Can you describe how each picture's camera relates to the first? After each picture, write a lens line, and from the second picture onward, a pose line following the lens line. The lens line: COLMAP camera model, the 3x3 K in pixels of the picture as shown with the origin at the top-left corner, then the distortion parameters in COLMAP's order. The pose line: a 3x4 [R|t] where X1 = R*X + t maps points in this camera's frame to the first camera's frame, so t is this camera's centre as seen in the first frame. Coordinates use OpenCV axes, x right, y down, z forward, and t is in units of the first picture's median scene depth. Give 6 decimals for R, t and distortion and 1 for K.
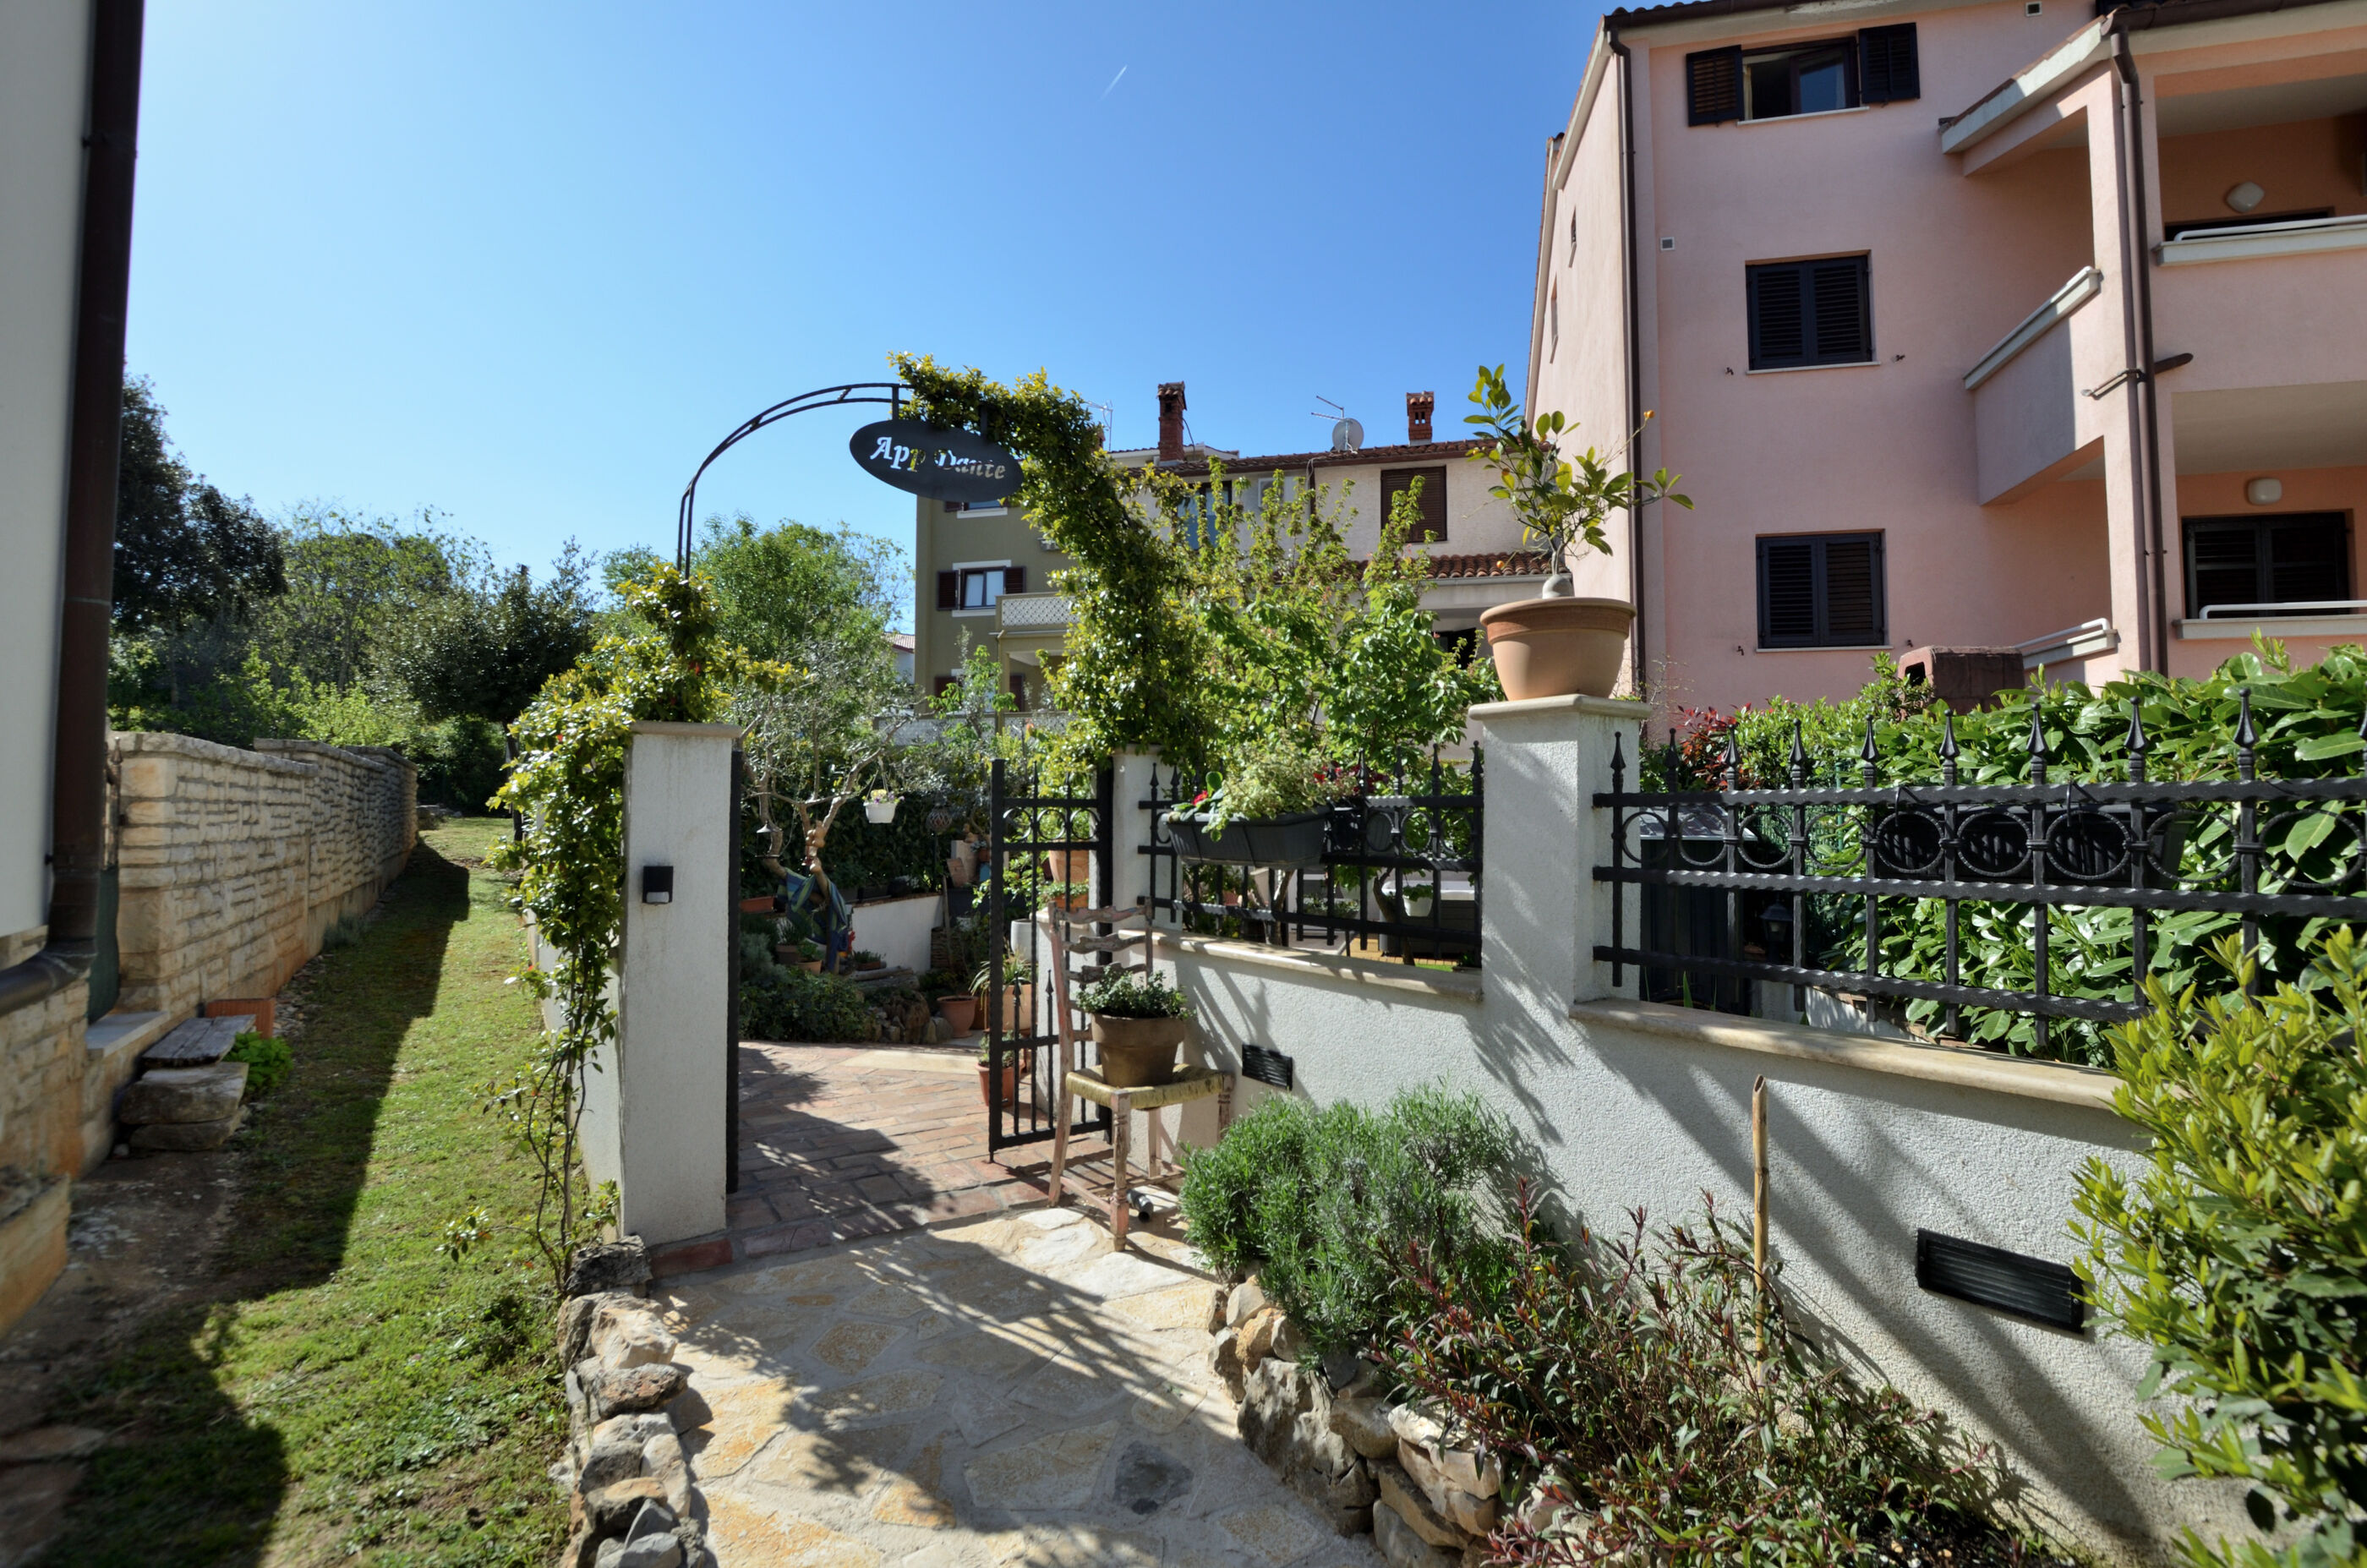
lens RADIAL K [[1059.5, 0, 1183.5], [0, 1059.5, 784.0], [0, 0, 1]] dist [-0.028512, 0.000233]
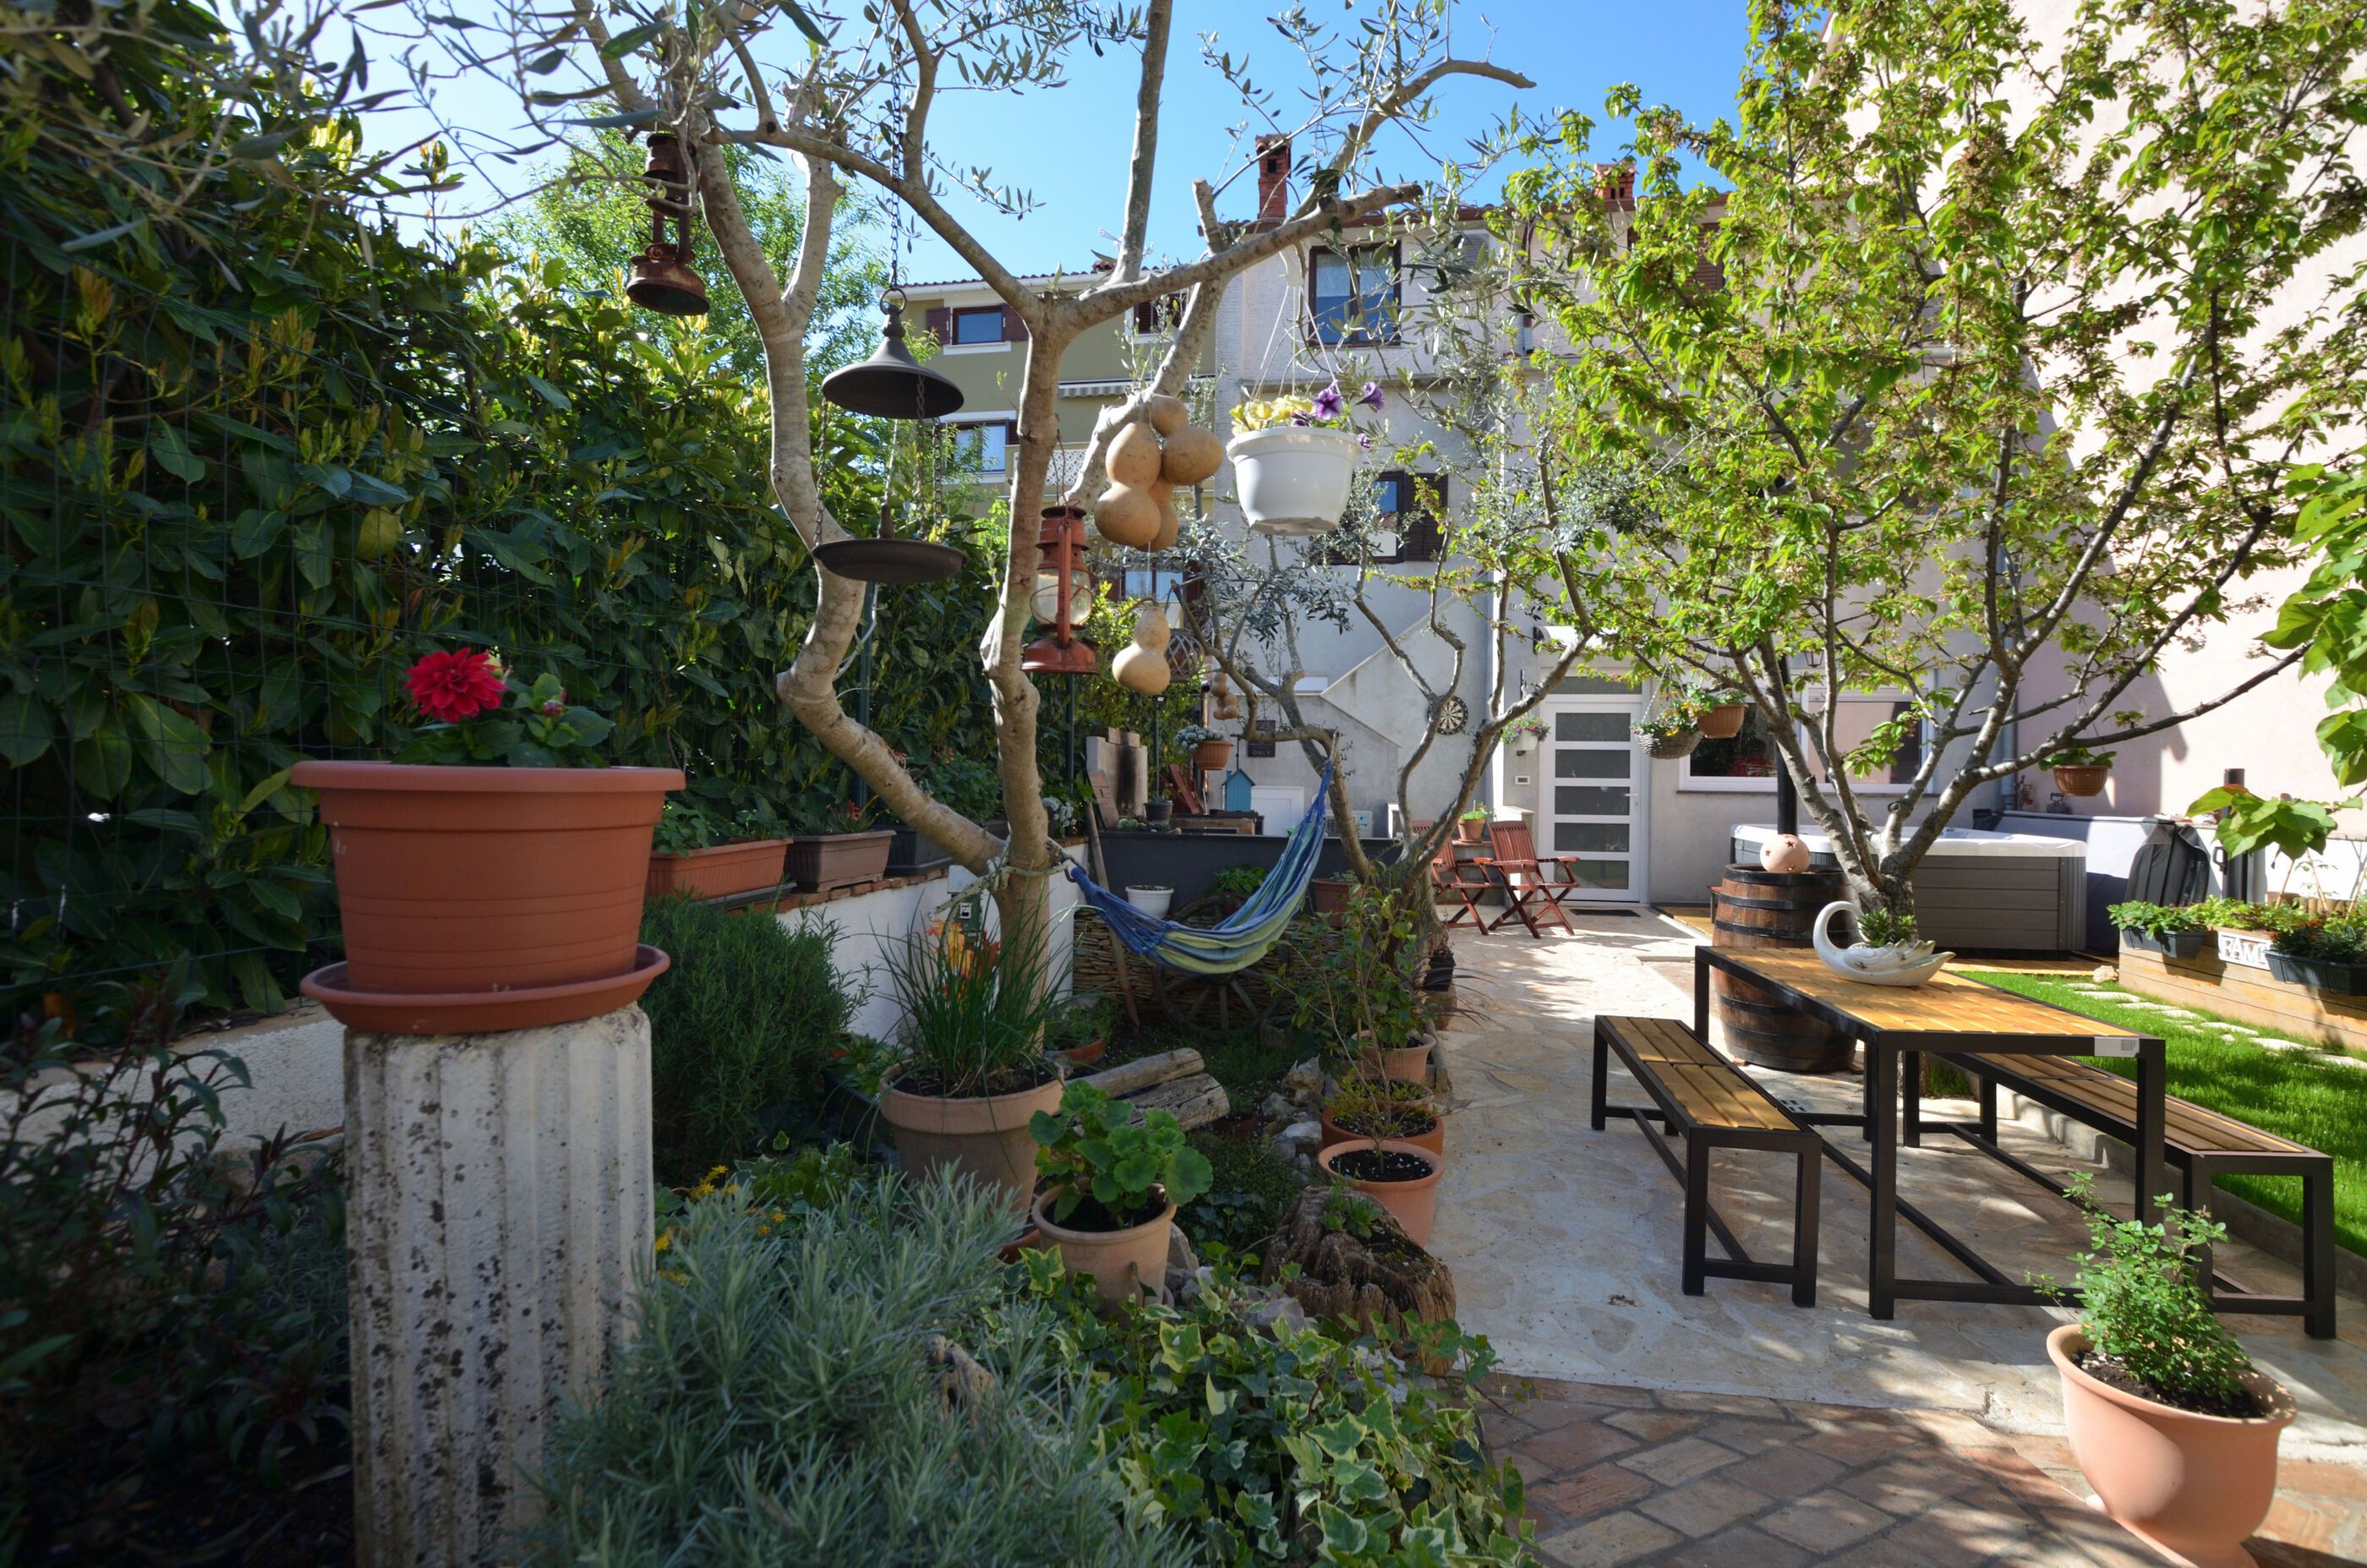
lens RADIAL K [[1045.8, 0, 1188.5], [0, 1045.8, 777.5], [0, 0, 1]] dist [-0.030955, 0.003177]
pose [[0.996560, 0.010628, 0.082192, -0.344849], [-0.013722, 0.999215, 0.037172, 0.088108], [-0.081732, -0.038172, 0.995923, 0.803864]]
